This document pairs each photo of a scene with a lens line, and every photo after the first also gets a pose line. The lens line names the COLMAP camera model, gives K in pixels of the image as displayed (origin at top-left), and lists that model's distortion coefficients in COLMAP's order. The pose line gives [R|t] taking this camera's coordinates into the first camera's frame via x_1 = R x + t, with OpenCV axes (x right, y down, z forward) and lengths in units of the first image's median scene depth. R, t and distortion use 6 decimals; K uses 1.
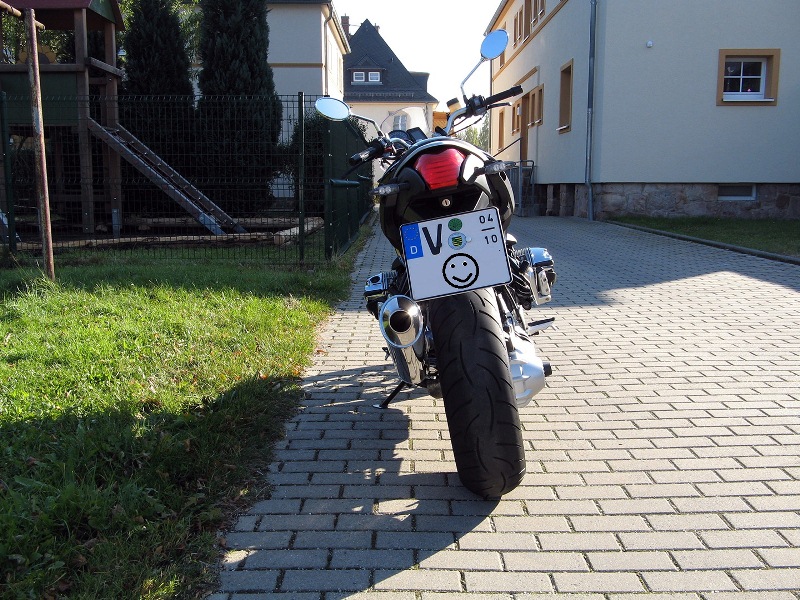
lens RADIAL K [[808.7, 0, 400.6], [0, 808.7, 298.6], [0, 0, 1]] dist [0.006731, 0.000000]
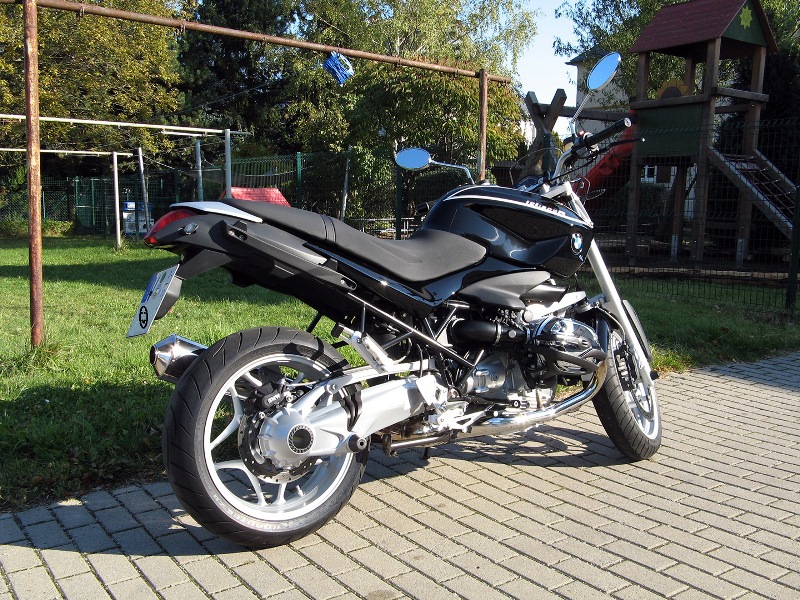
lens RADIAL K [[808.7, 0, 399.7], [0, 808.7, 297.9], [0, 0, 1]] dist [0.006731, 0.000000]
pose [[0.584124, 0.107729, -0.804484, 0.220932], [-0.127701, 0.991006, 0.039984, -0.028563], [0.801556, 0.079377, 0.592628, 0.112117]]
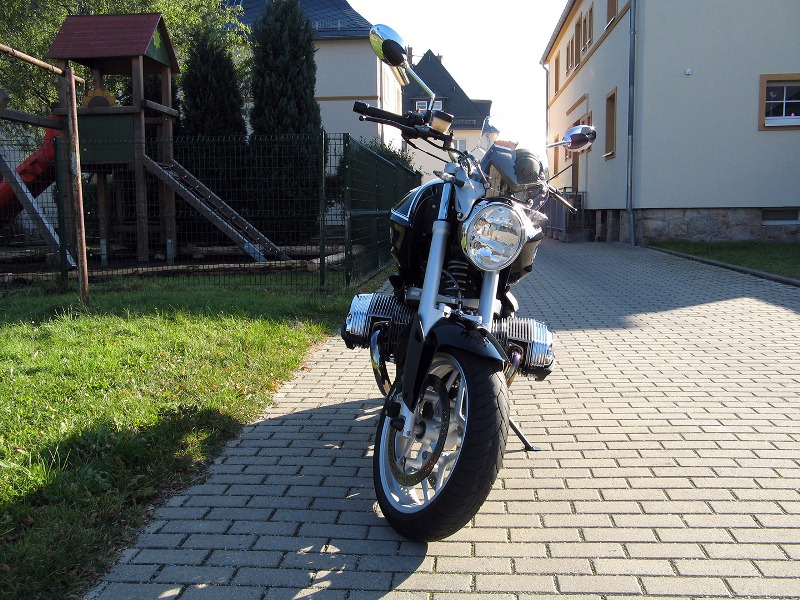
lens RADIAL K [[808.7, 0, 402.1], [0, 808.7, 301.3], [0, 0, 1]] dist [0.006731, 0.000000]
pose [[0.996102, -0.001510, -0.088193, 0.054130], [-0.000952, 0.999611, -0.027871, 0.001736], [0.088201, 0.027846, 0.995713, -0.042161]]
